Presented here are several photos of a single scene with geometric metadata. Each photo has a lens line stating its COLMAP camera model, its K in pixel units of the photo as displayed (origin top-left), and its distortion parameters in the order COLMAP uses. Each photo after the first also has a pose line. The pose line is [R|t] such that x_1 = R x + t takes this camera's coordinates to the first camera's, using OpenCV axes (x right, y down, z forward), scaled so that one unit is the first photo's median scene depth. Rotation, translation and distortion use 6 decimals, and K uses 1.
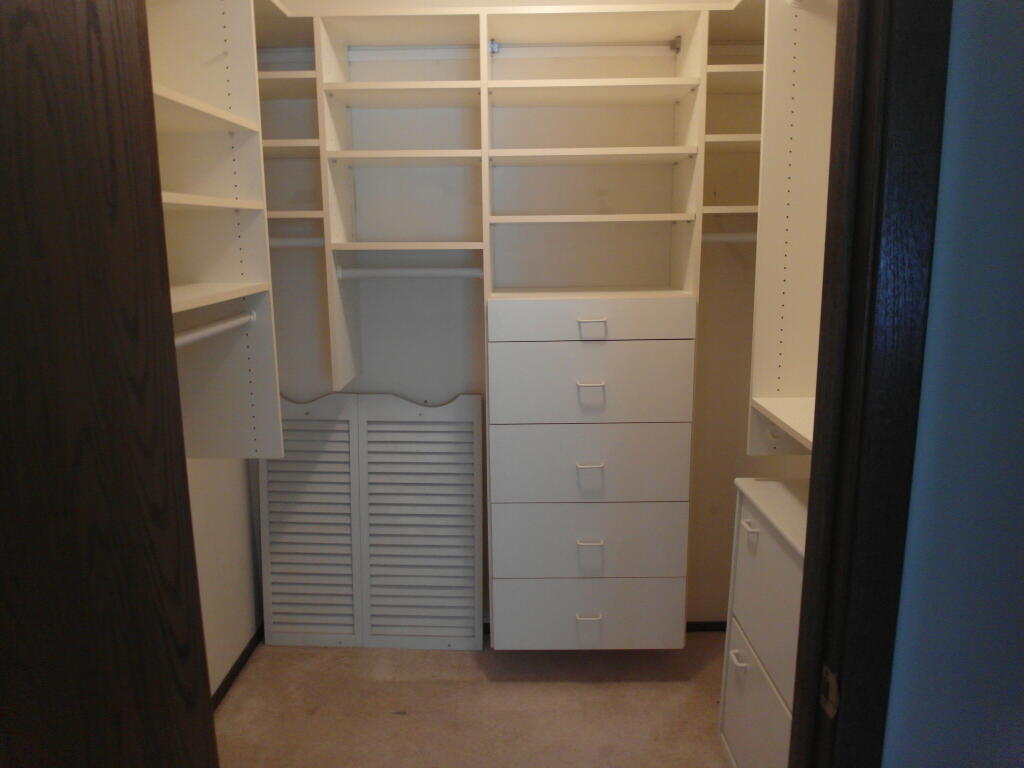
lens RADIAL K [[757.3, 0, 508.9], [0, 757.3, 380.8], [0, 0, 1]] dist [-0.030136, 0.004884]
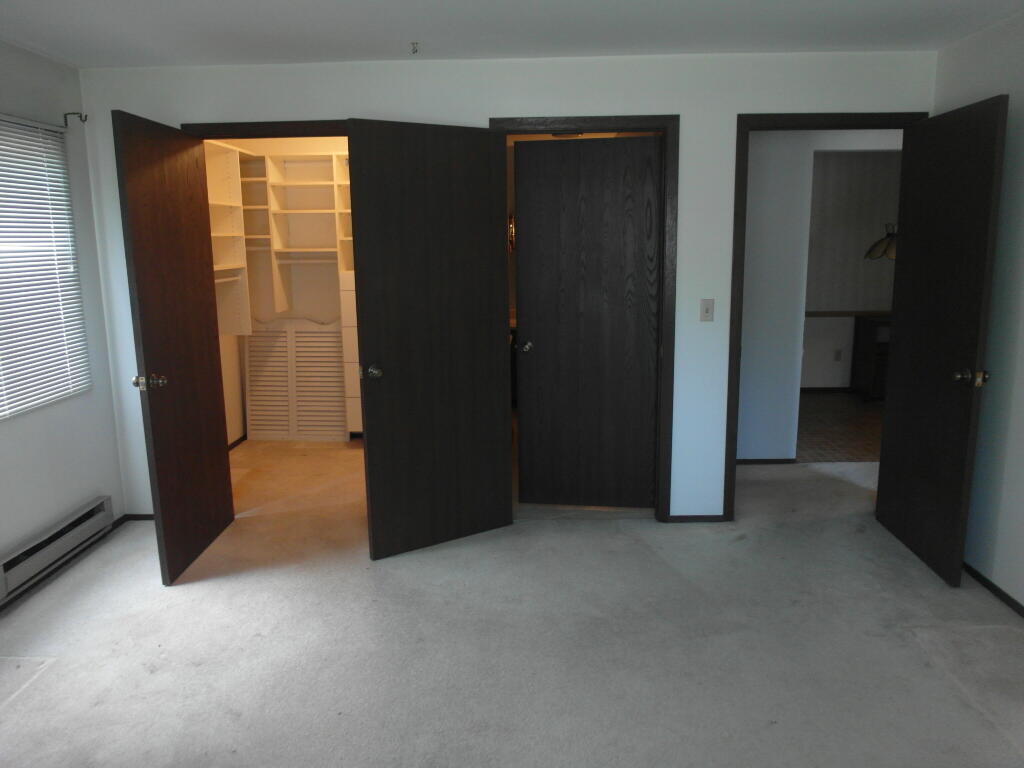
lens RADIAL K [[757.3, 0, 512.9], [0, 757.3, 385.5], [0, 0, 1]] dist [-0.030136, 0.004884]
pose [[0.999999, 0.000740, -0.001357, 0.513465], [-0.000748, 0.999979, -0.006428, 0.259098], [0.001353, 0.006429, 0.999978, -1.349631]]
